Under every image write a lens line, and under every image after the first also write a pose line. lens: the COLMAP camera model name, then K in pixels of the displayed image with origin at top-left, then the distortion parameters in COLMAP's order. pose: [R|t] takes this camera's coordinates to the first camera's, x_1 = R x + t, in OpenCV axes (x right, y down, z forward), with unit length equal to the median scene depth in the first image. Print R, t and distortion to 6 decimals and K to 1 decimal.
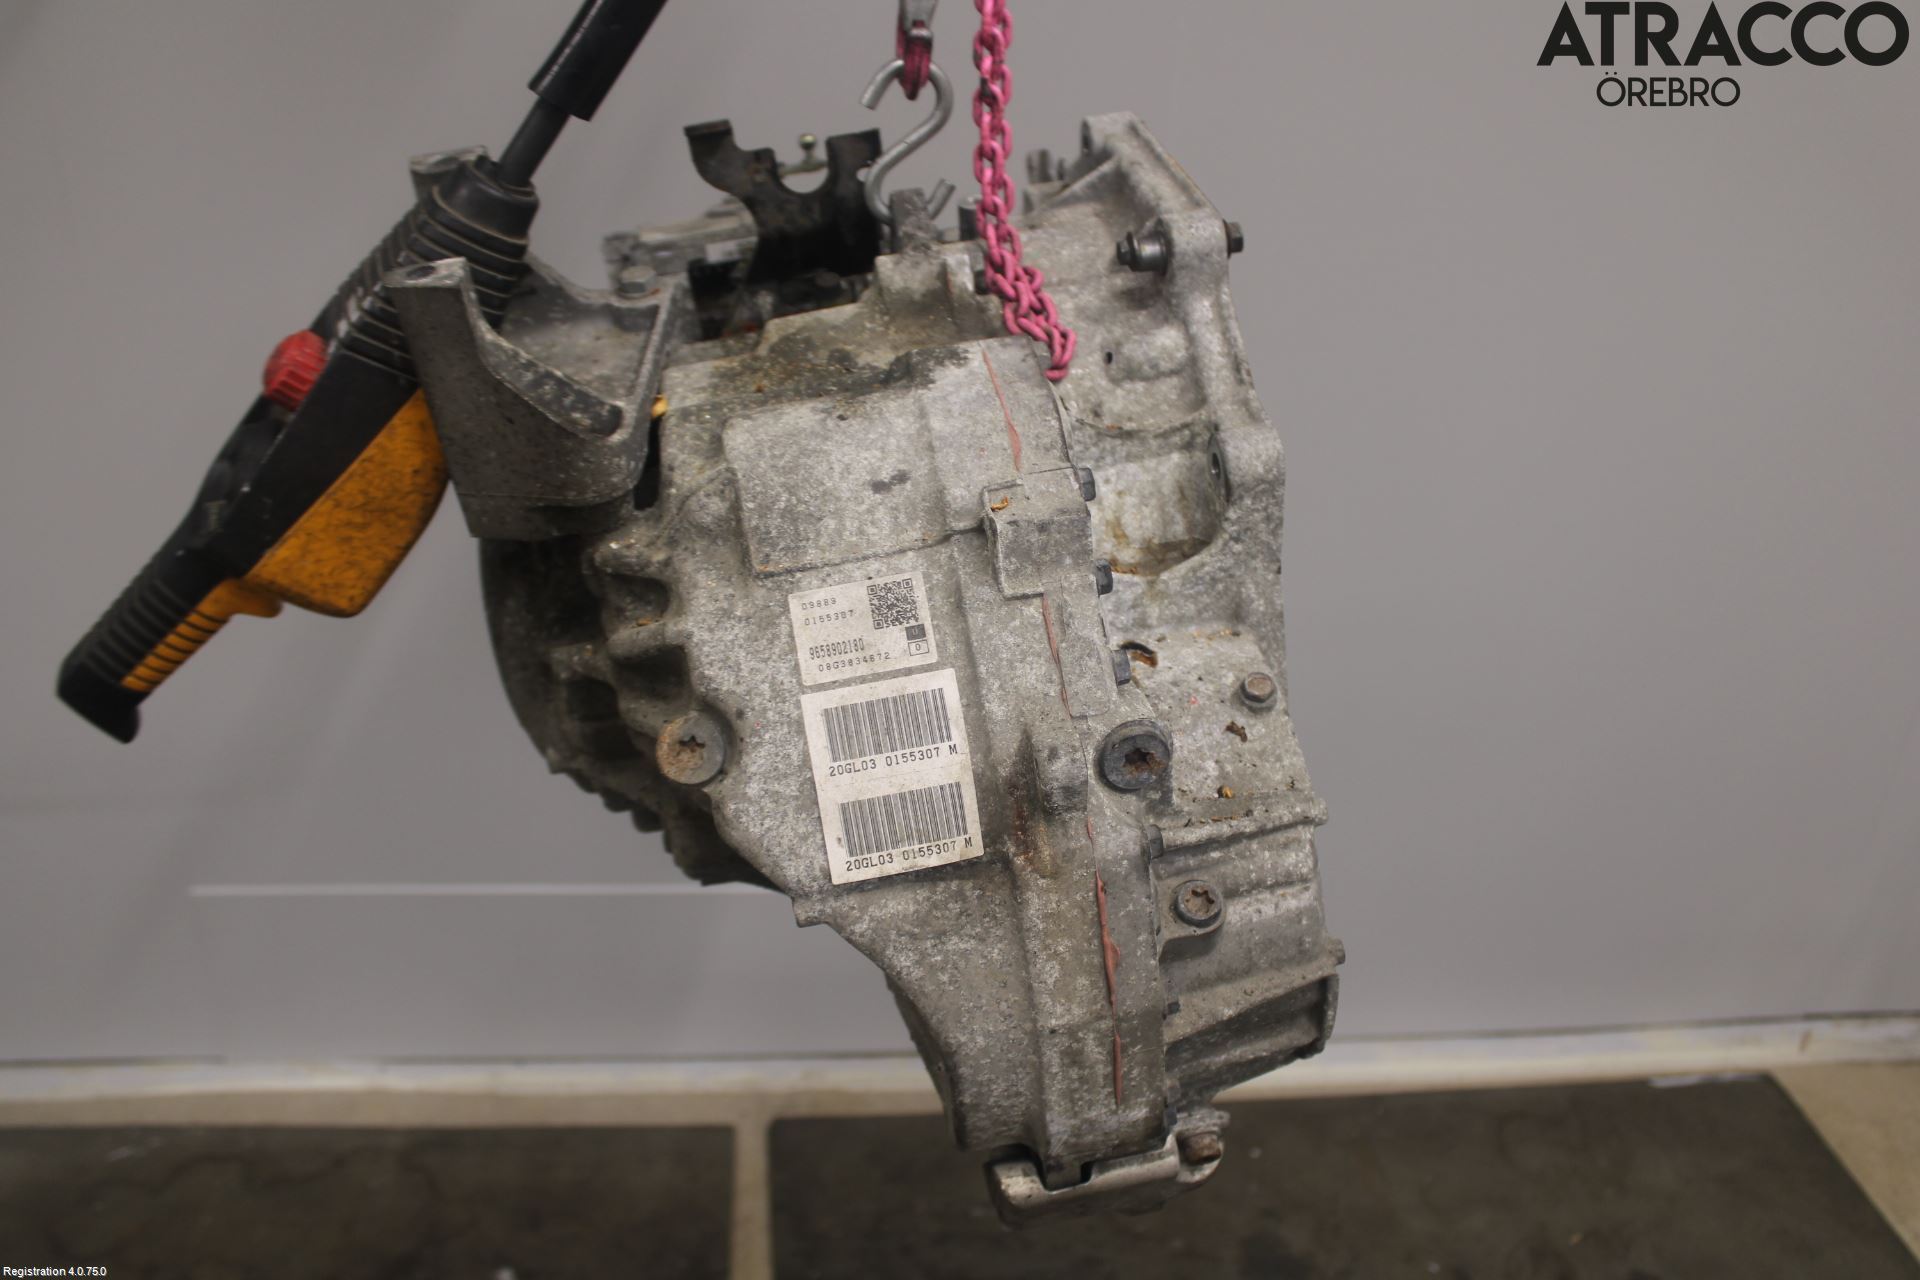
lens RADIAL K [[1648.5, 0, 959.9], [0, 1648.5, 633.8], [0, 0, 1]] dist [-0.158791, -0.000786]
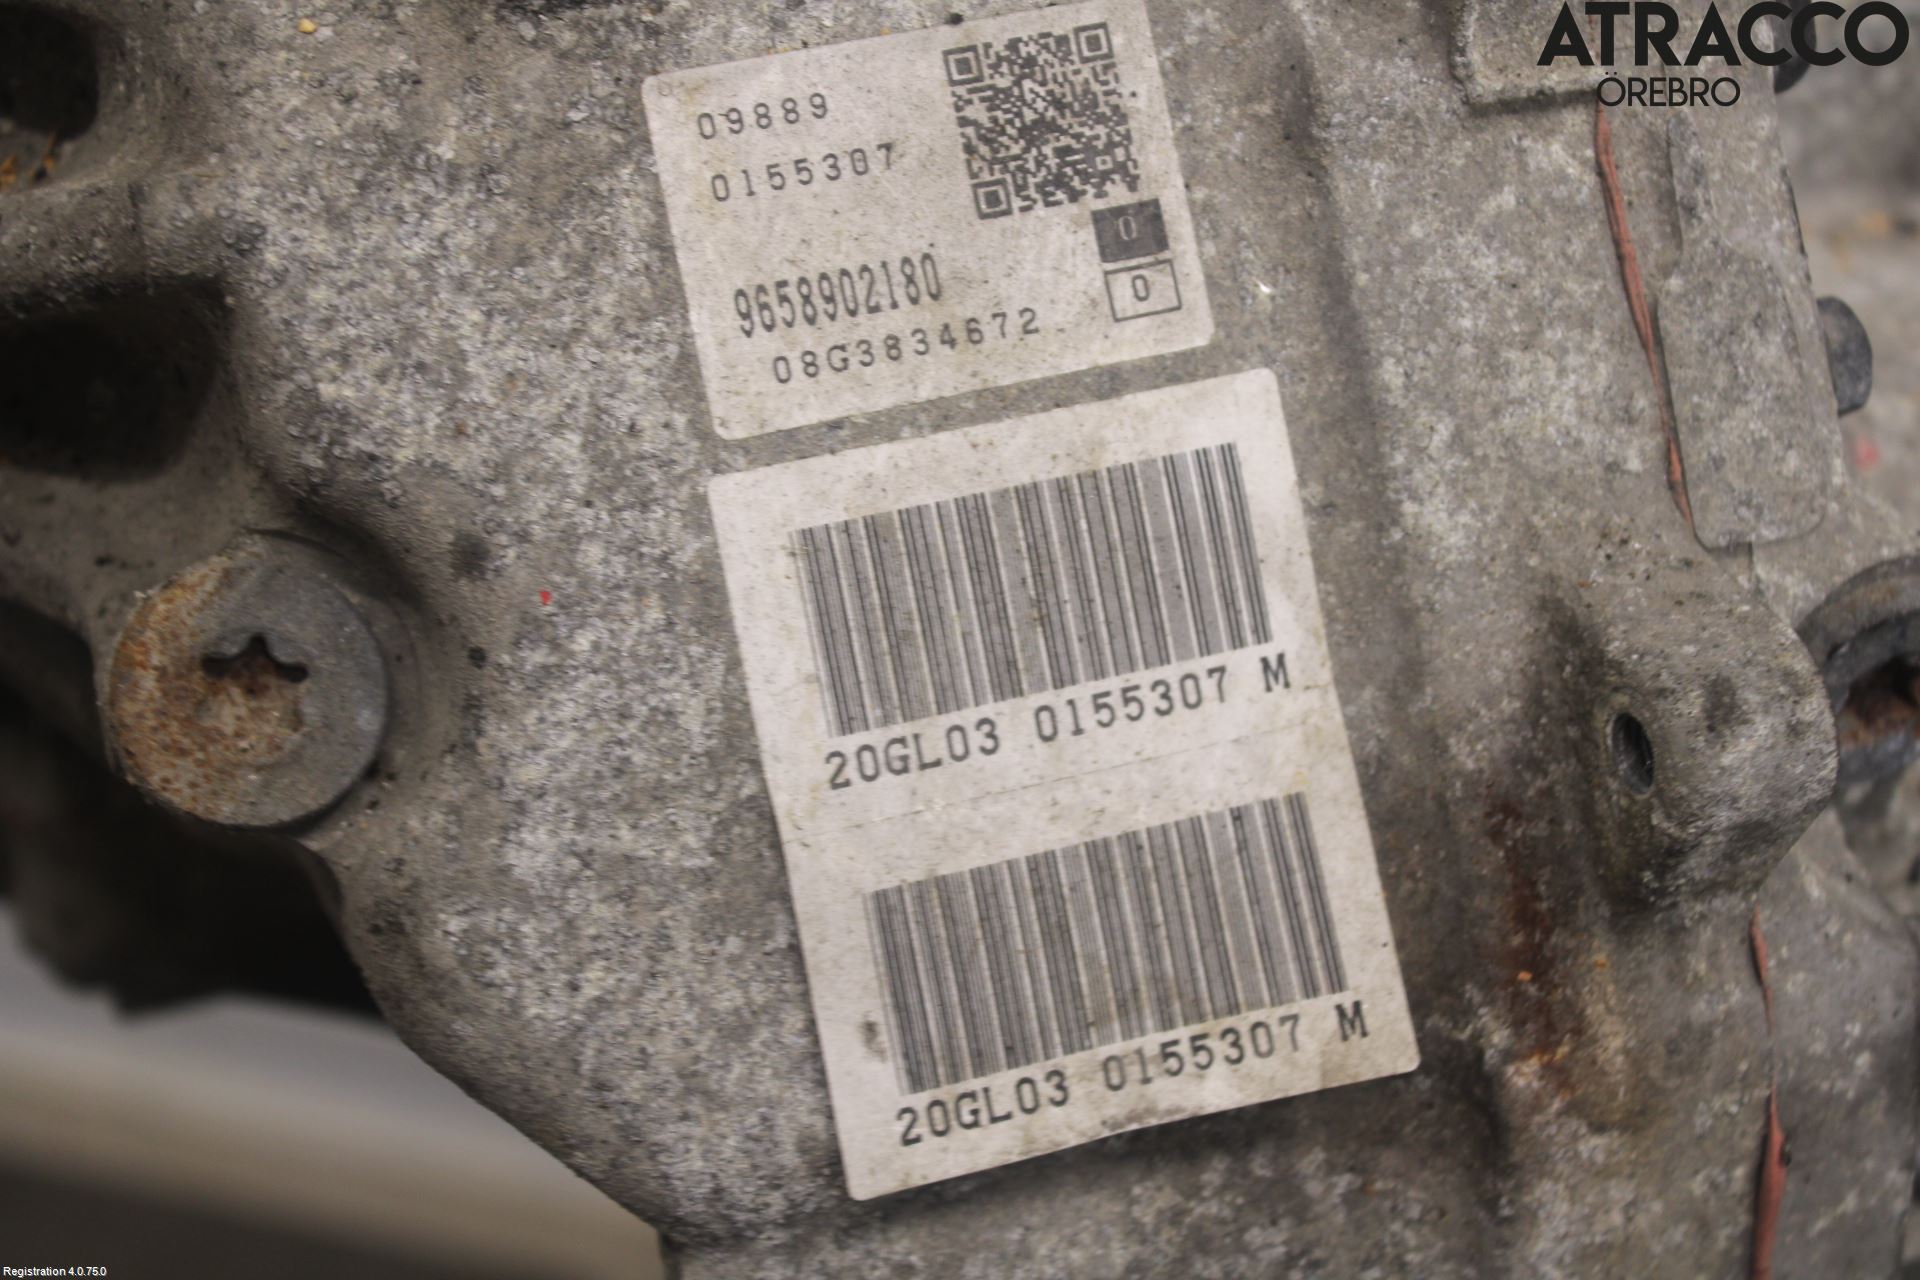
lens RADIAL K [[3165.6, 0, 962.4], [0, 3165.6, 637.6], [0, 0, 1]] dist [-0.017829, 0.000000]
pose [[0.976745, -0.021530, 0.213320, -0.164032], [-0.010588, 0.988887, 0.148289, -0.011539], [-0.214142, -0.147099, 0.965663, 0.513447]]
